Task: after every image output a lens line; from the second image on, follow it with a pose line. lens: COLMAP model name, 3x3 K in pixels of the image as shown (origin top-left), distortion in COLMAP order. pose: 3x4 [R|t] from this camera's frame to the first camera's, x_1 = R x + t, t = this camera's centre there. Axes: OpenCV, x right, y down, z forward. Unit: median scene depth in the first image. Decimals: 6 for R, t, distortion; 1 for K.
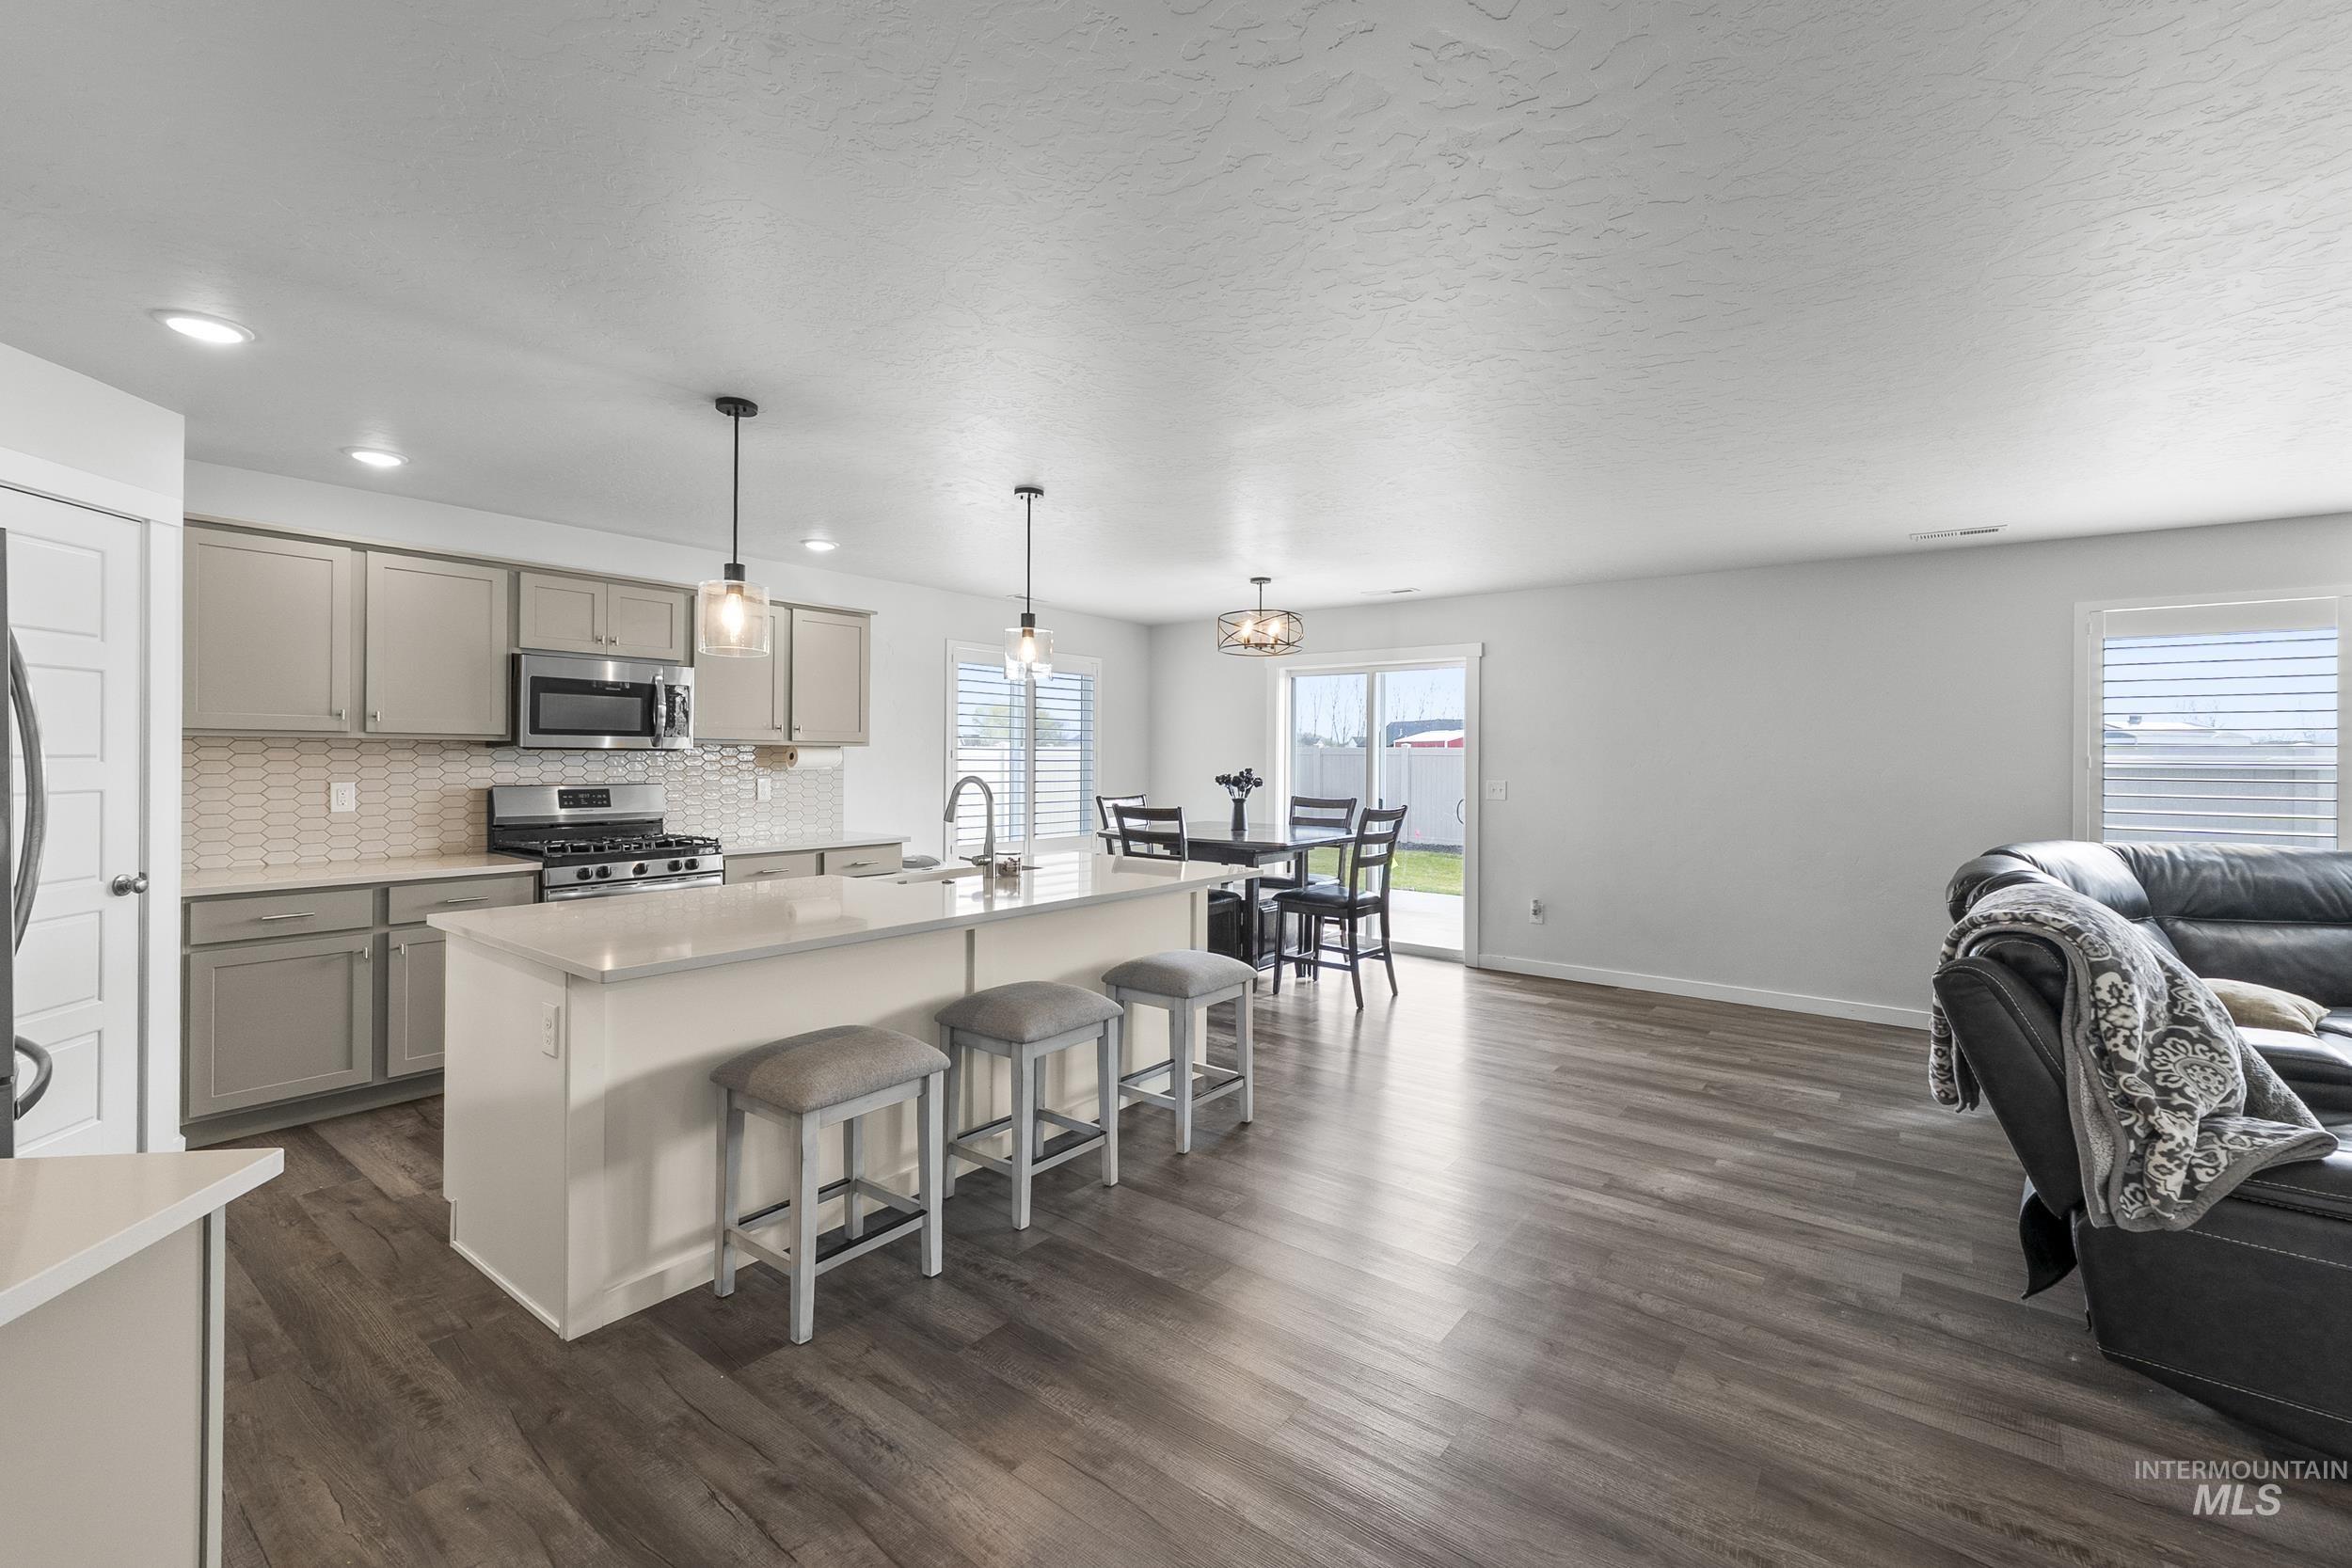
lens RADIAL K [[1001.3, 0, 1171.4], [0, 1001.3, 762.2], [0, 0, 1]] dist [-0.000718, -0.000189]
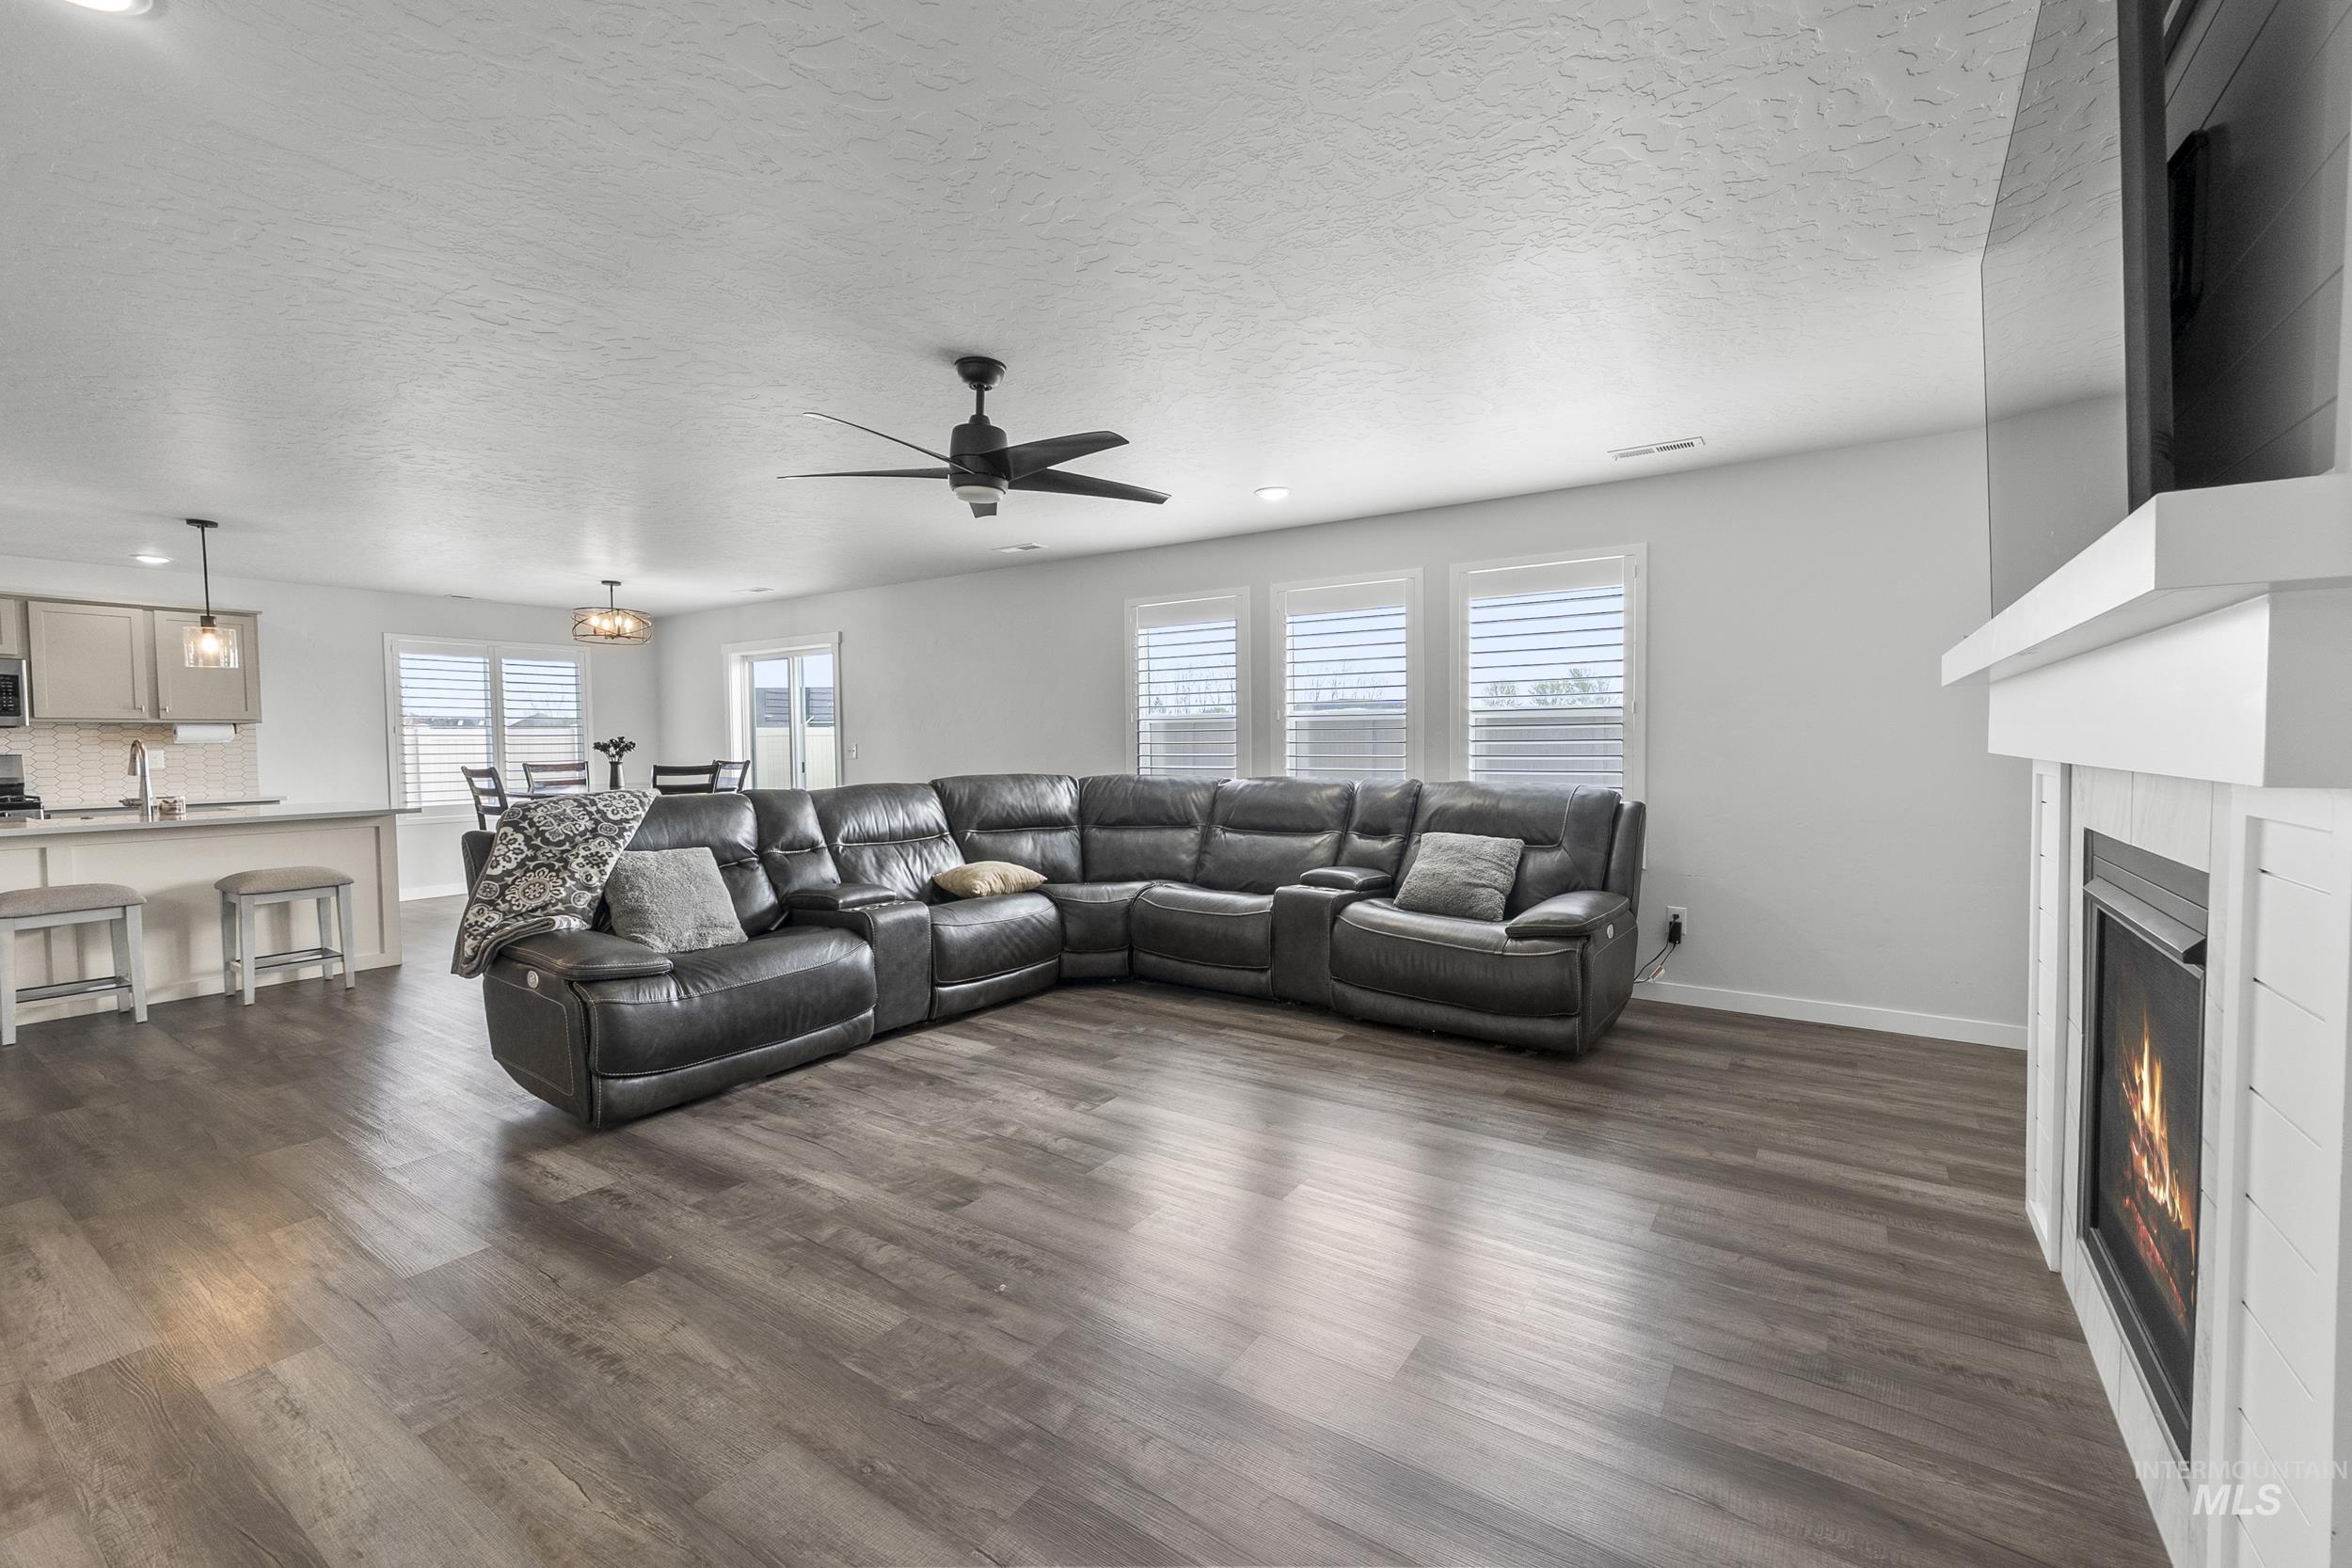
lens RADIAL K [[988.3, 0, 1192.5], [0, 988.3, 769.0], [0, 0, 1]] dist [0.002297, 0.000130]
pose [[0.997170, -0.019886, 0.072505, 1.054271], [0.018016, 0.999490, 0.026351, 0.040885], [-0.072992, -0.024970, 0.997020, -0.397501]]
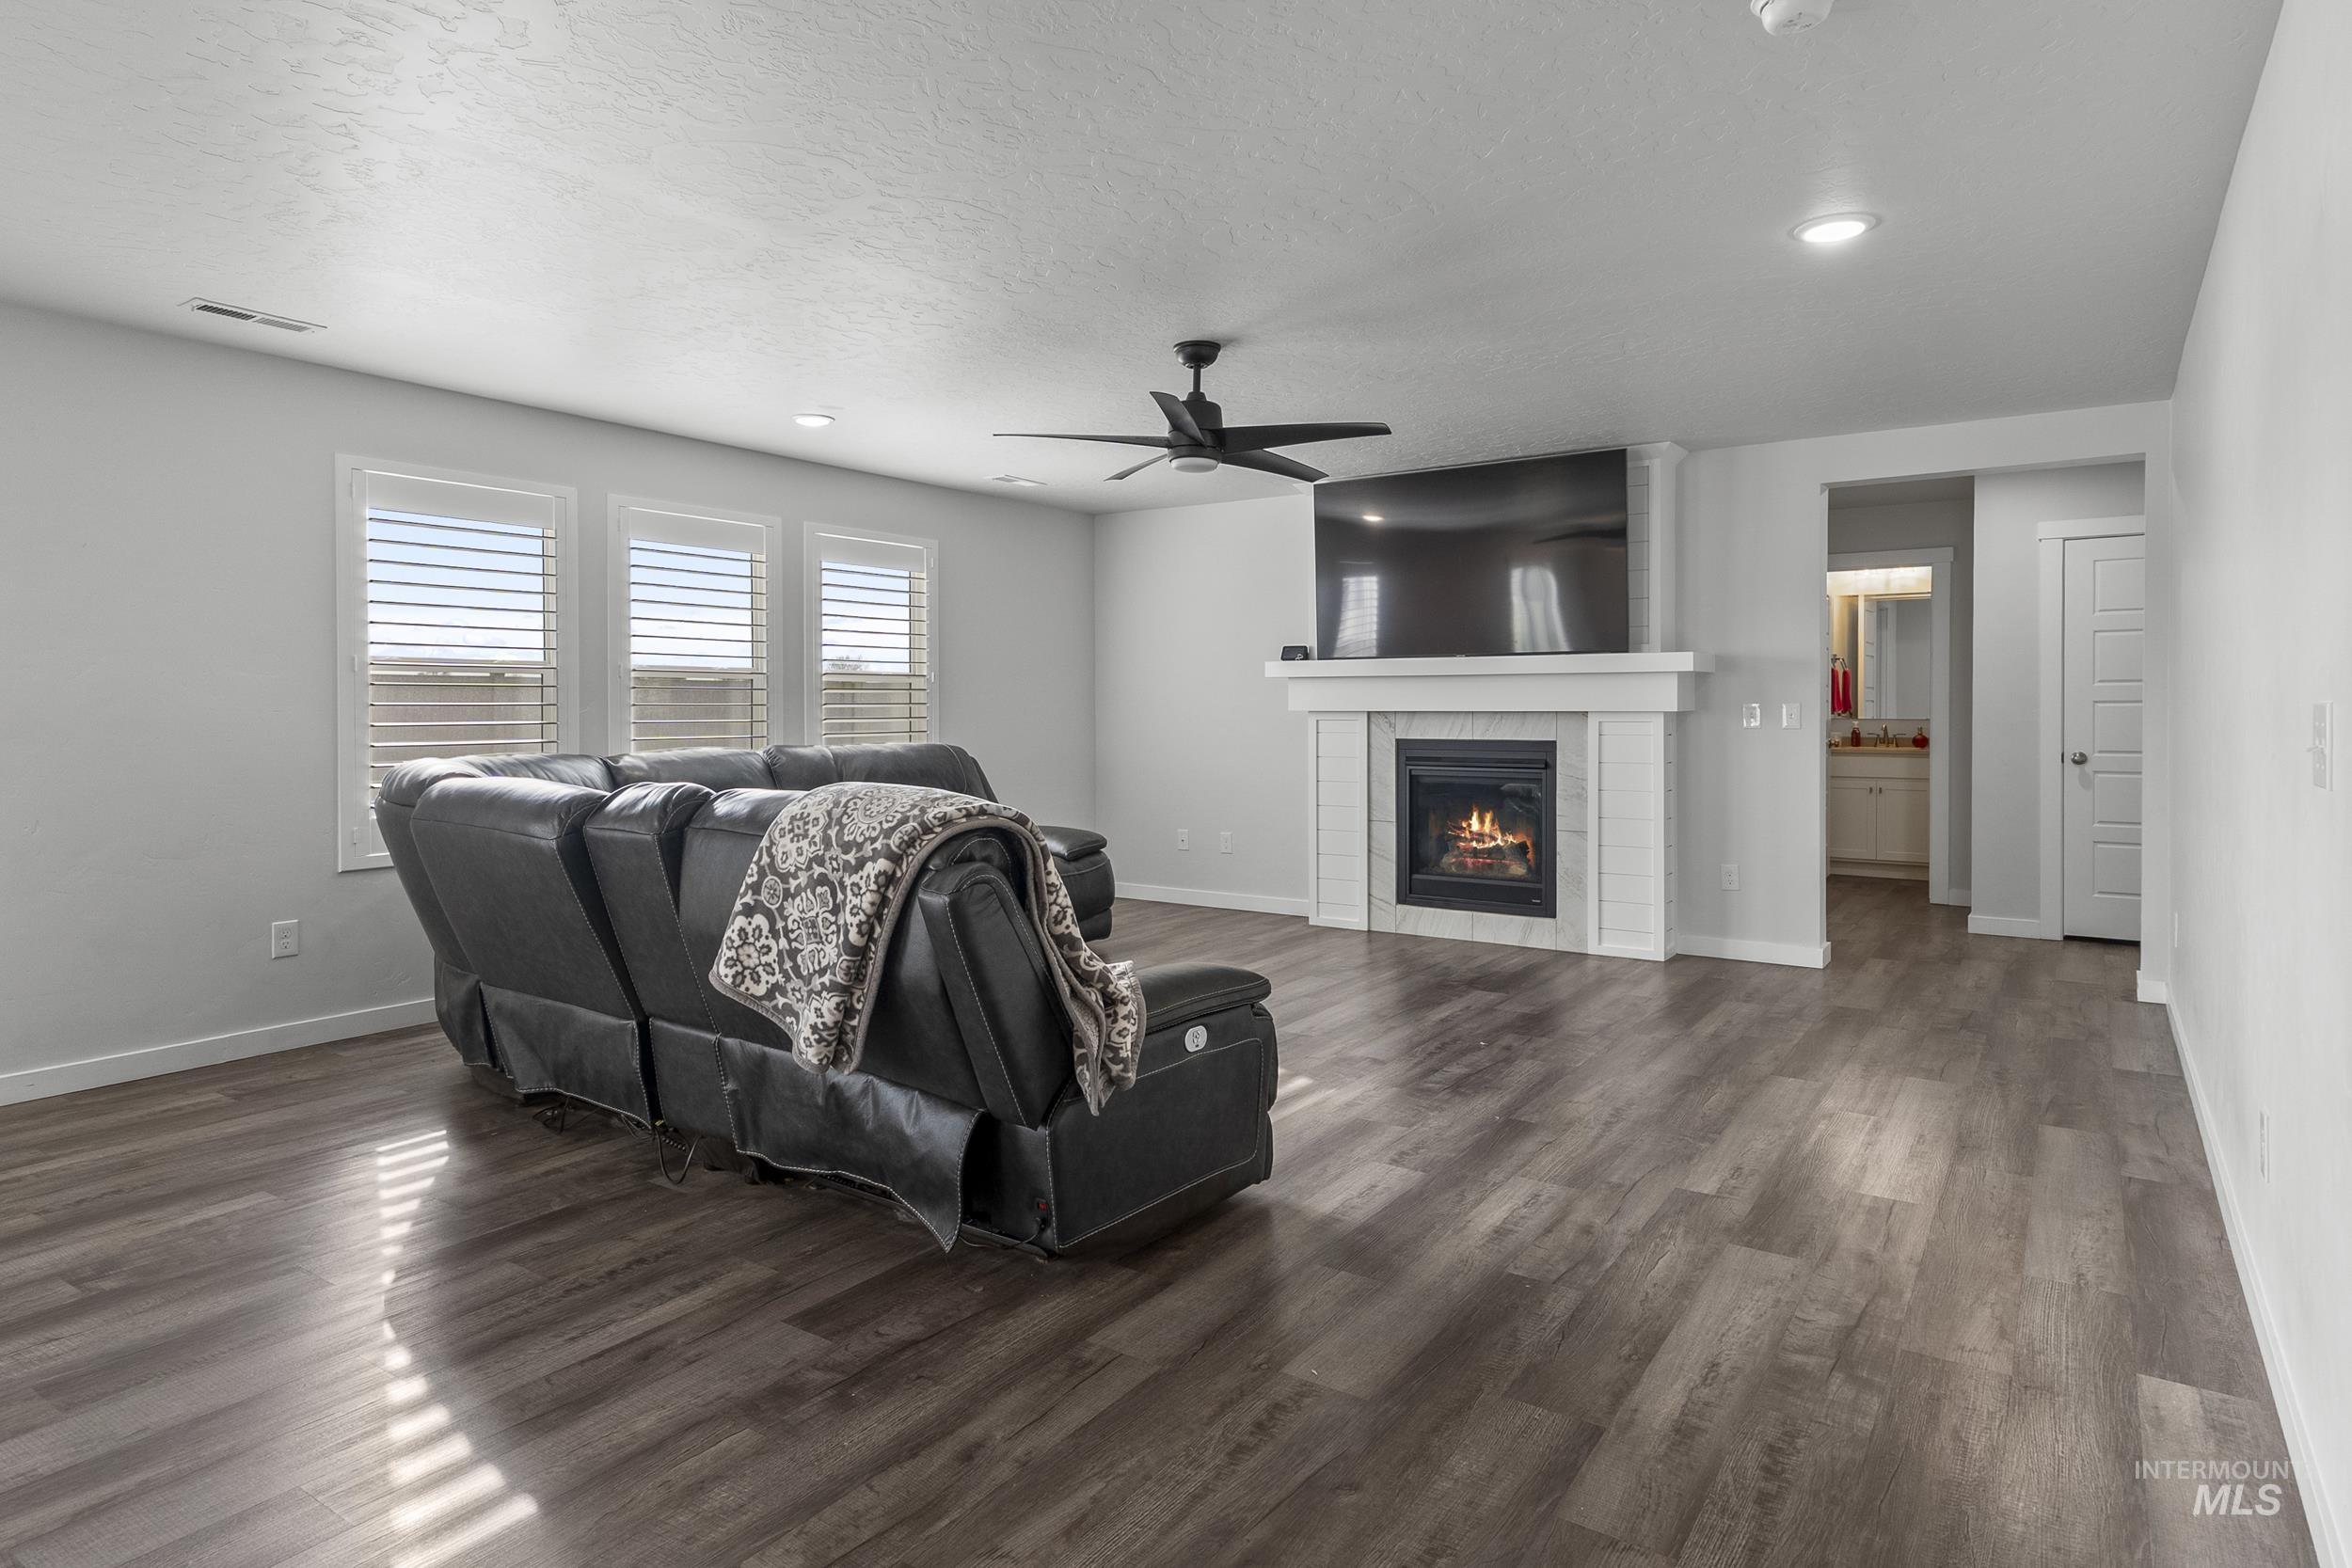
lens RADIAL K [[1312.6, 0, 1171.1], [0, 1312.6, 705.5], [0, 0, 1]] dist [0.023610, 0.000036]
pose [[-0.063738, -0.009616, 0.997920, -0.173573], [0.000919, 0.999953, 0.009694, 0.029340], [-0.997966, 0.001535, -0.063726, 0.511070]]
